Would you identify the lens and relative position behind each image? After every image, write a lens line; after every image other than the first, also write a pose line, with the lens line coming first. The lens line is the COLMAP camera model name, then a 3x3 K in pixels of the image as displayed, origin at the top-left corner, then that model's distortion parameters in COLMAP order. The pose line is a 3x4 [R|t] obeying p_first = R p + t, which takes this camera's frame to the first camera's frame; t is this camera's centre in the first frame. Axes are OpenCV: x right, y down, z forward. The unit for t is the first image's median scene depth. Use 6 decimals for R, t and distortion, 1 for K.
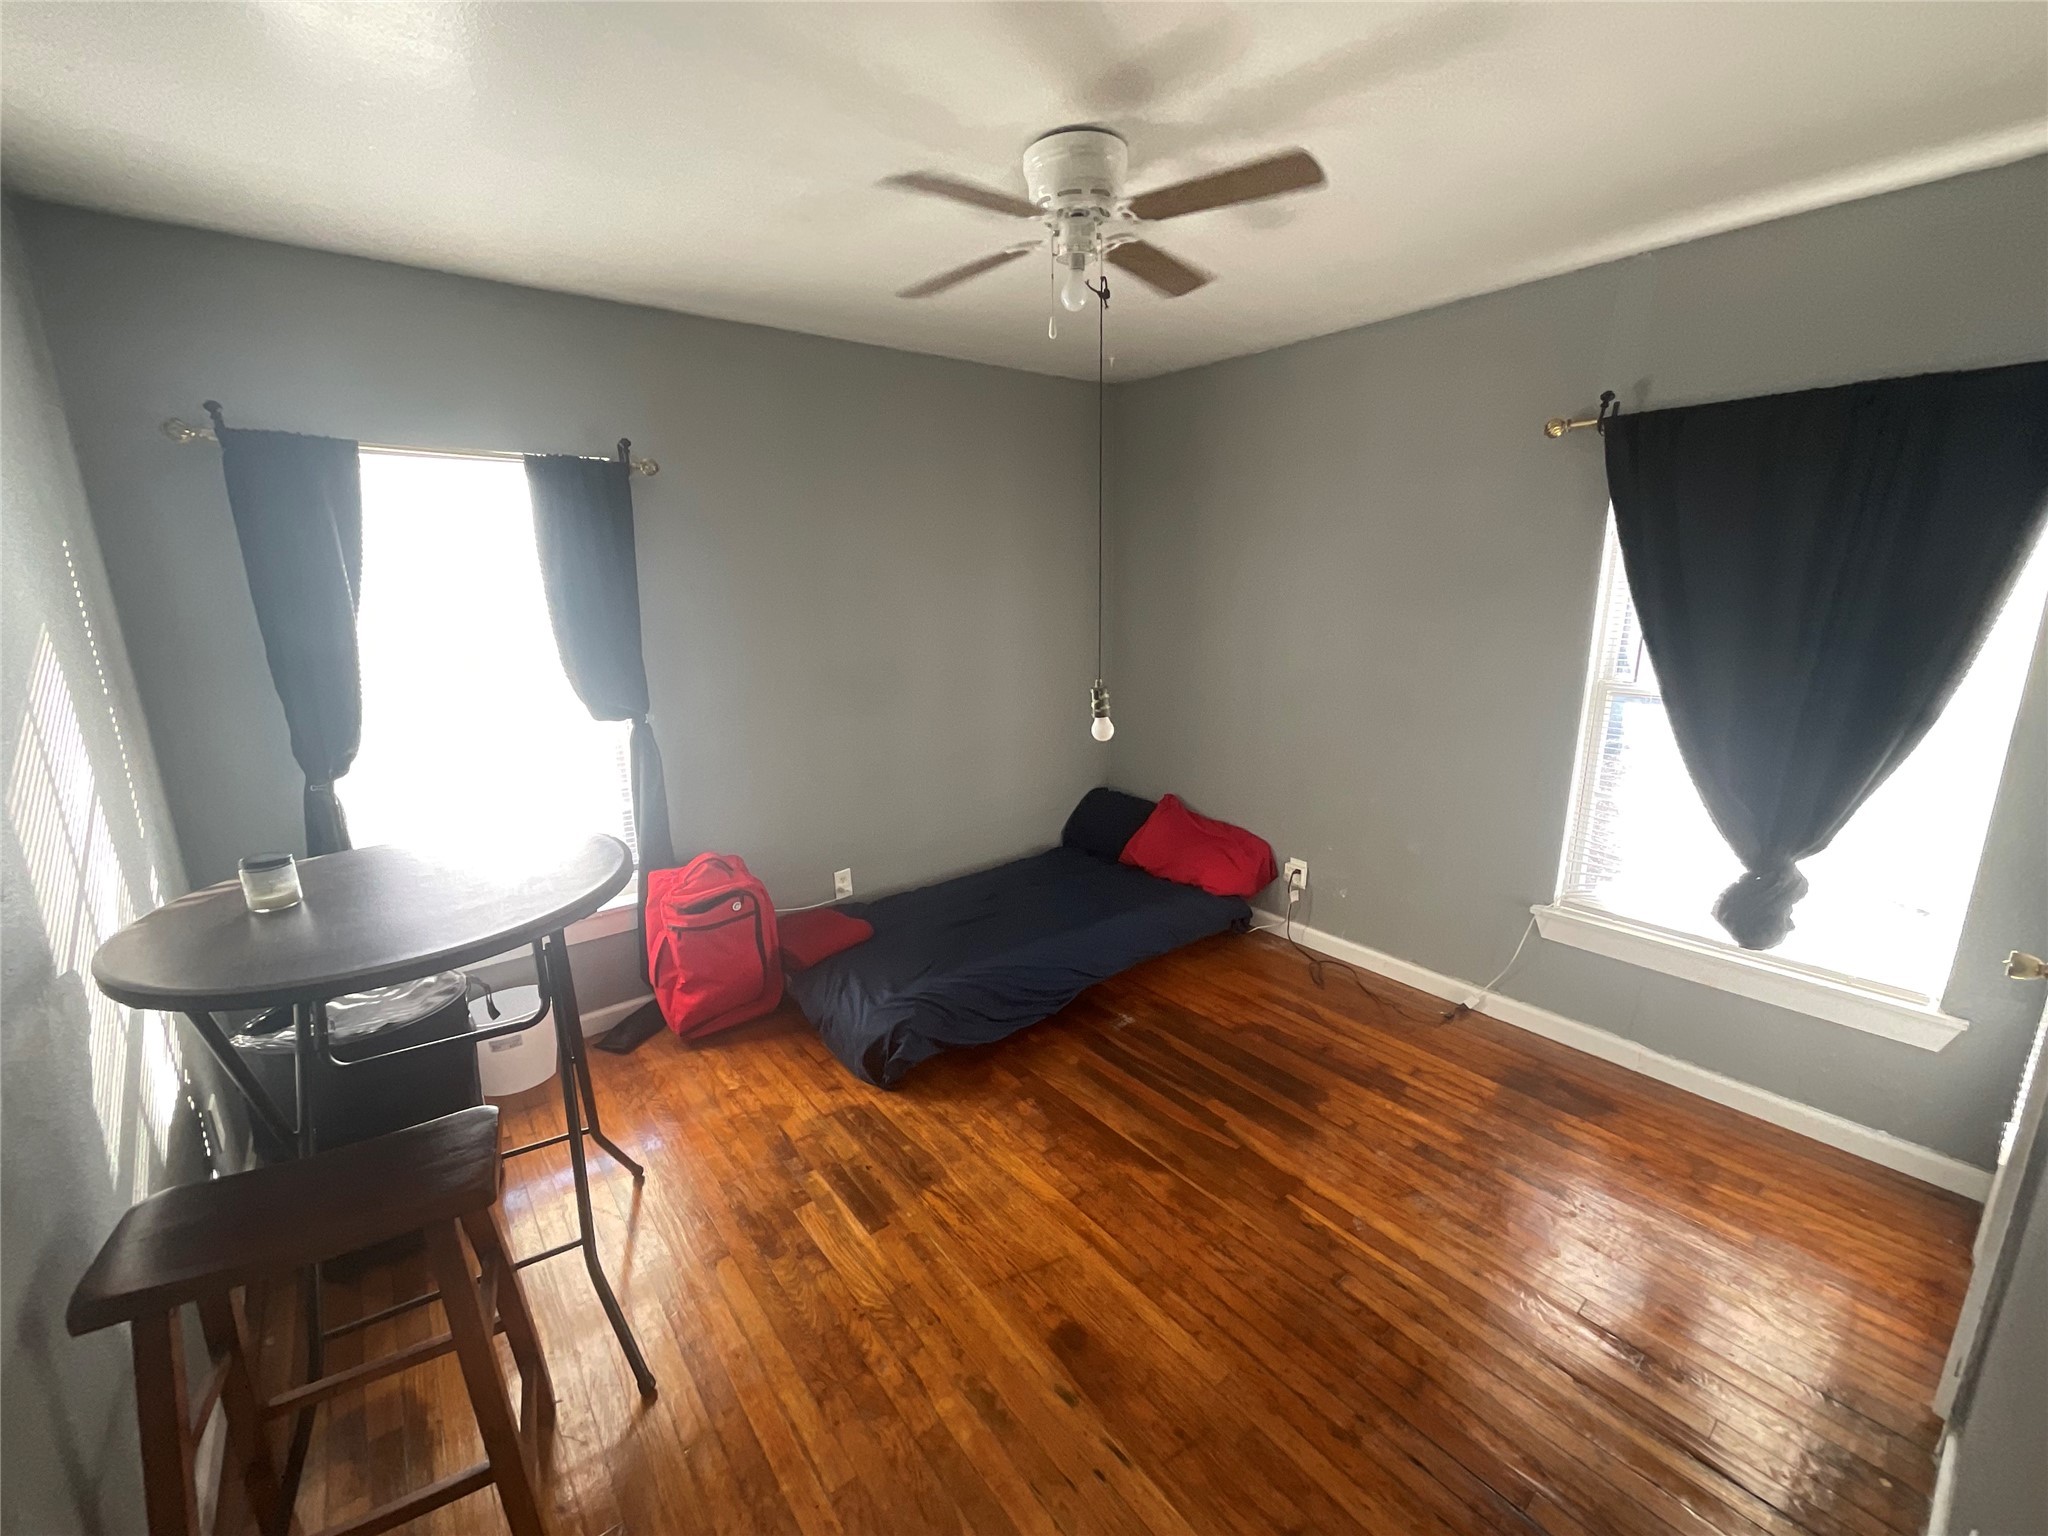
lens RADIAL K [[827.9, 0, 1032.5], [0, 827.9, 761.9], [0, 0, 1]] dist [0.004839, -0.001286]
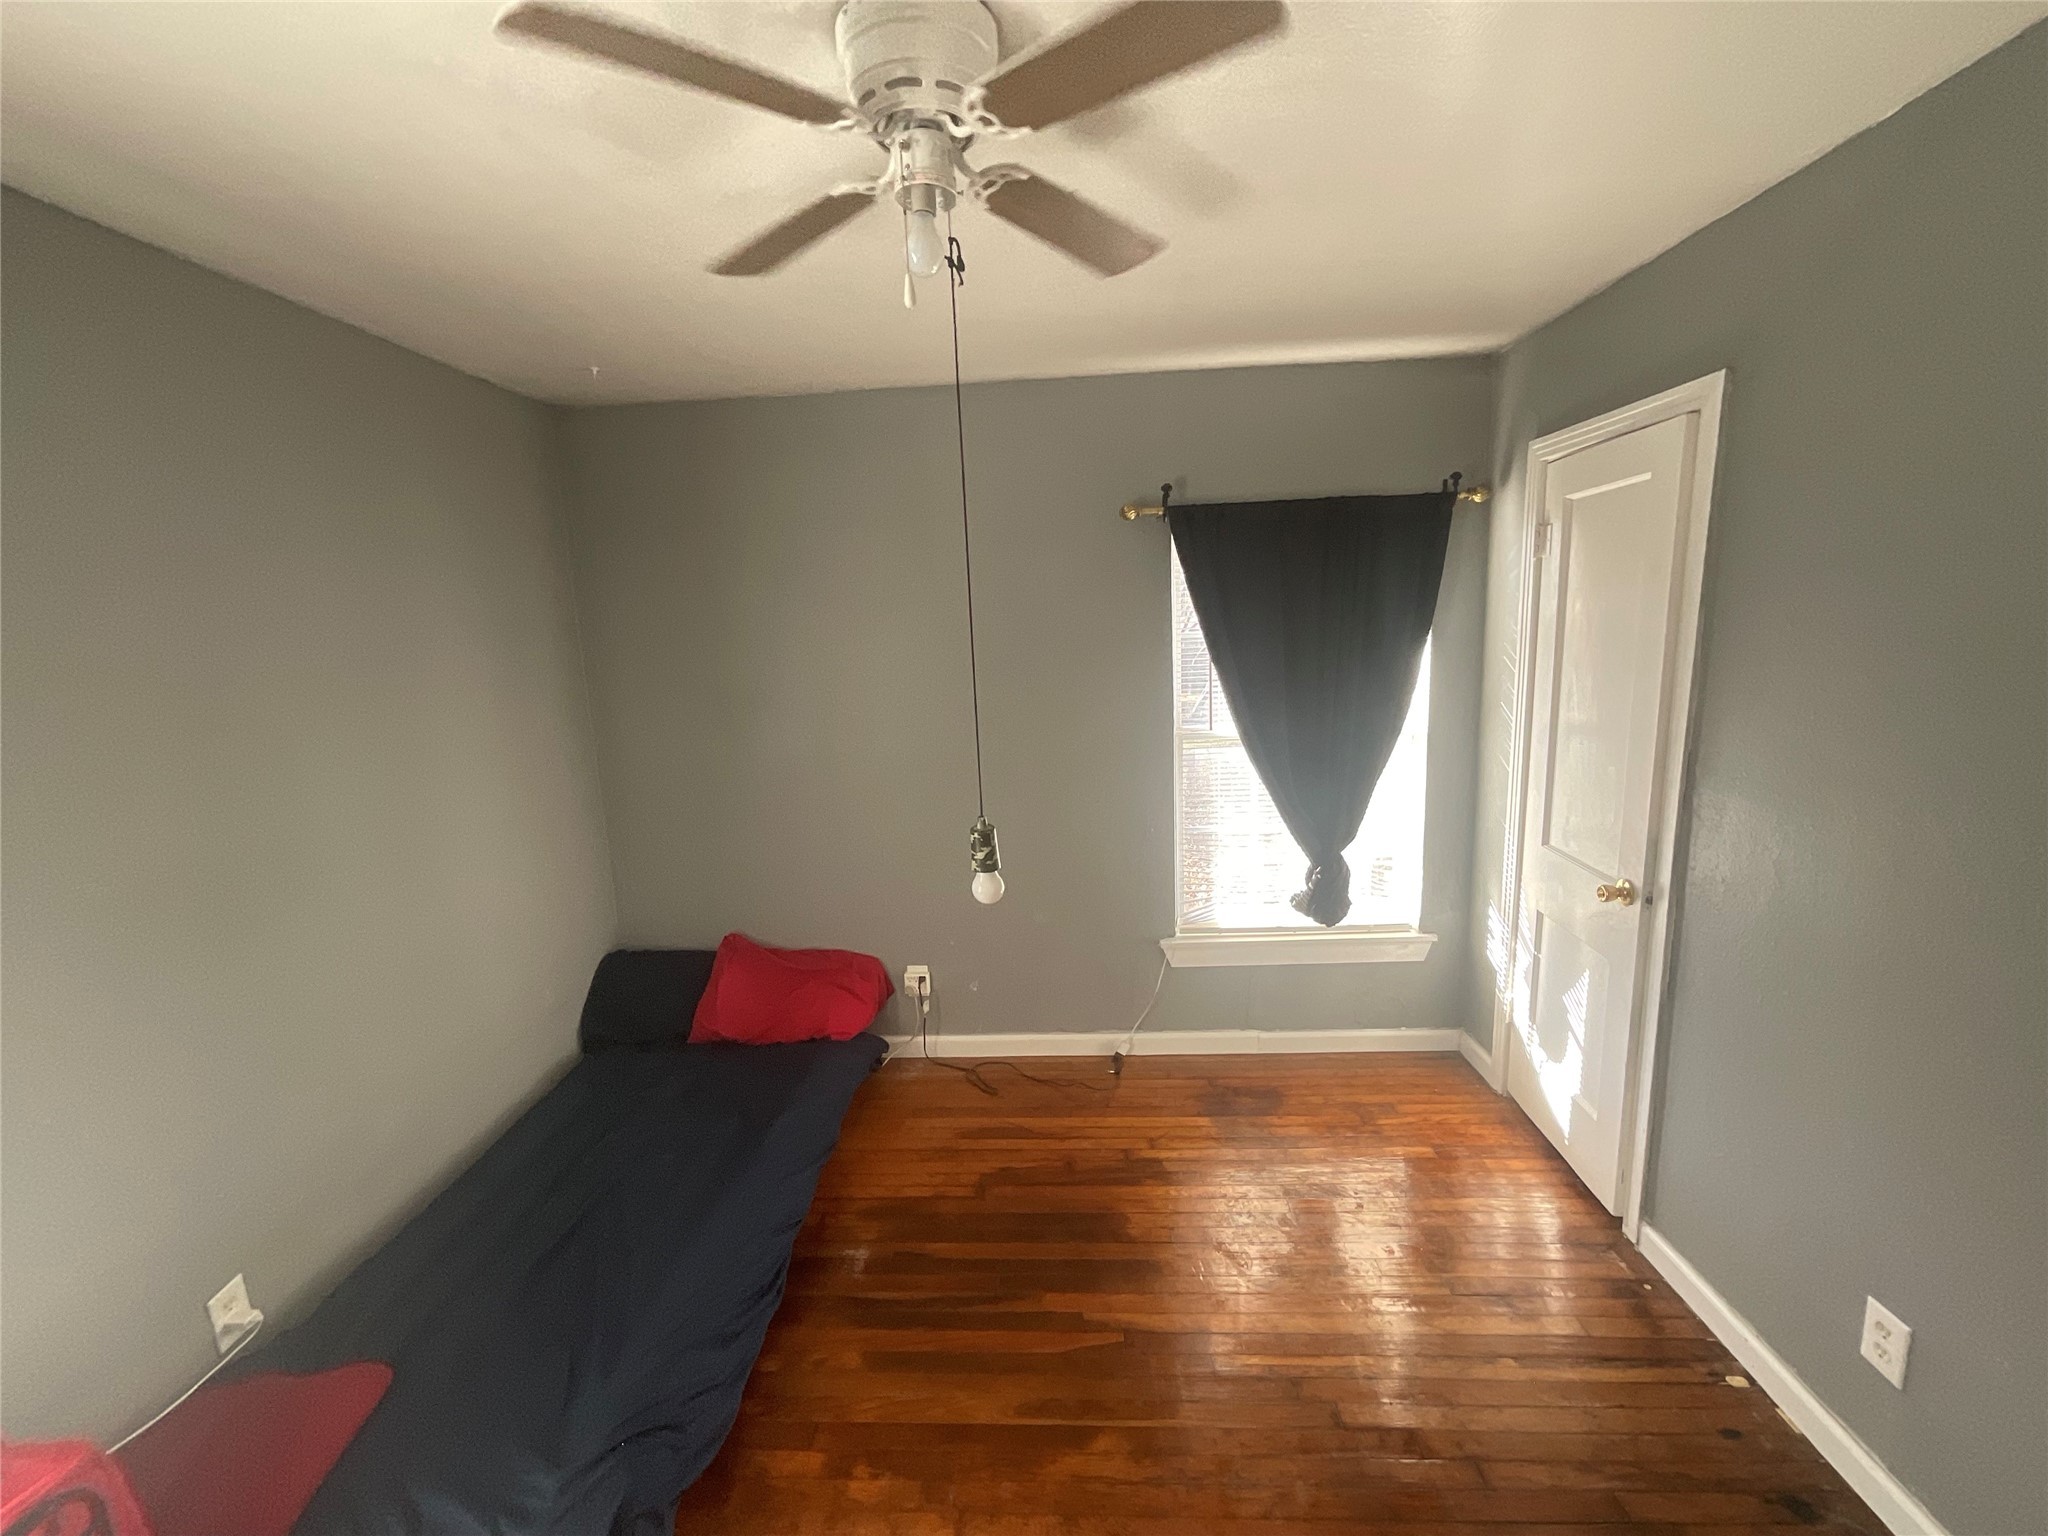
lens RADIAL K [[827.9, 0, 1025.4], [0, 827.9, 771.6], [0, 0, 1]] dist [0.004839, -0.001286]
pose [[0.669091, -0.148934, 0.728104, -0.280029], [0.197356, 0.980145, 0.019129, -0.103256], [-0.716497, 0.130896, 0.685199, 0.356642]]
